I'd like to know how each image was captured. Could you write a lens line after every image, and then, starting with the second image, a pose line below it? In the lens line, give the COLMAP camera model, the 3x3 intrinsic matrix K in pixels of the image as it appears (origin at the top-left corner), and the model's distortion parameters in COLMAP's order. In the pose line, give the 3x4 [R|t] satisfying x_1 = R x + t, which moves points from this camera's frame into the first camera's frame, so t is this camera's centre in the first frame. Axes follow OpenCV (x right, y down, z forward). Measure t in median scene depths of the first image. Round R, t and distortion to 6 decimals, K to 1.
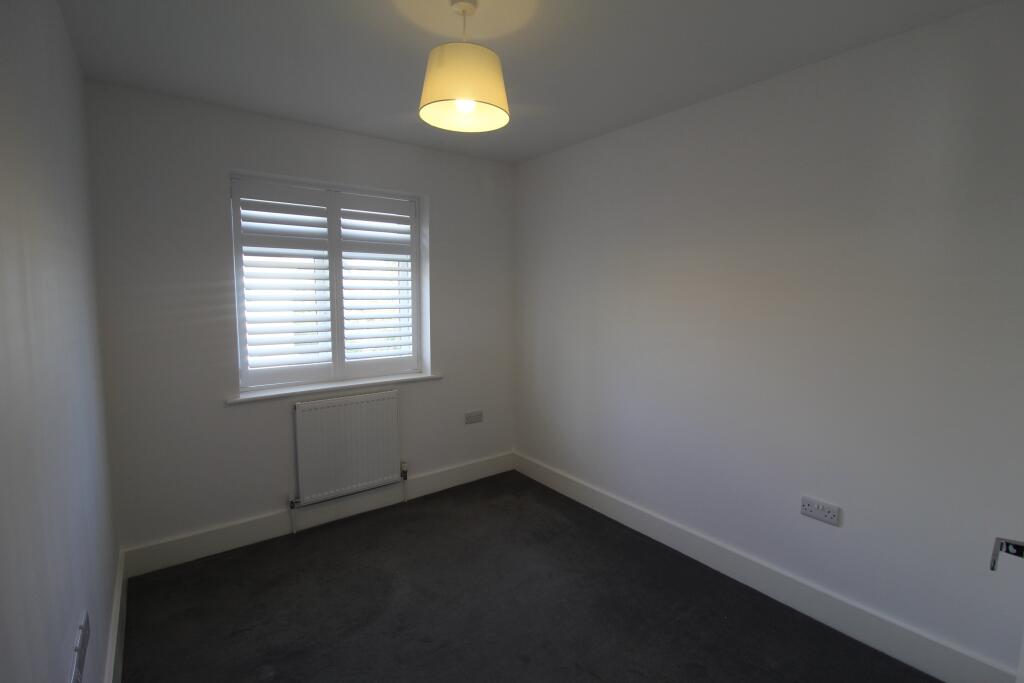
lens RADIAL K [[473.8, 0, 530.6], [0, 473.8, 338.5], [0, 0, 1]] dist [0.001286, -0.010726]
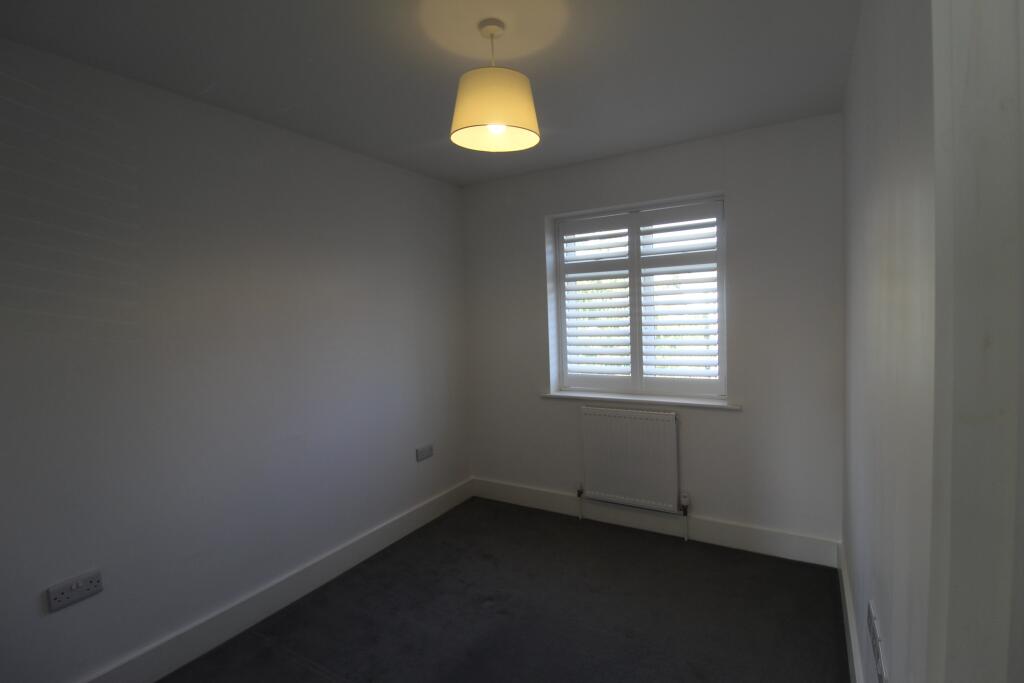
lens RADIAL K [[471.4, 0, 512.6], [0, 471.4, 346.8], [0, 0, 1]] dist [0.001978, 0.000109]
pose [[0.361299, 0.048547, -0.931186, 0.457648], [-0.053553, 0.998076, 0.031255, -0.032254], [0.930911, 0.038575, 0.363203, 0.378505]]
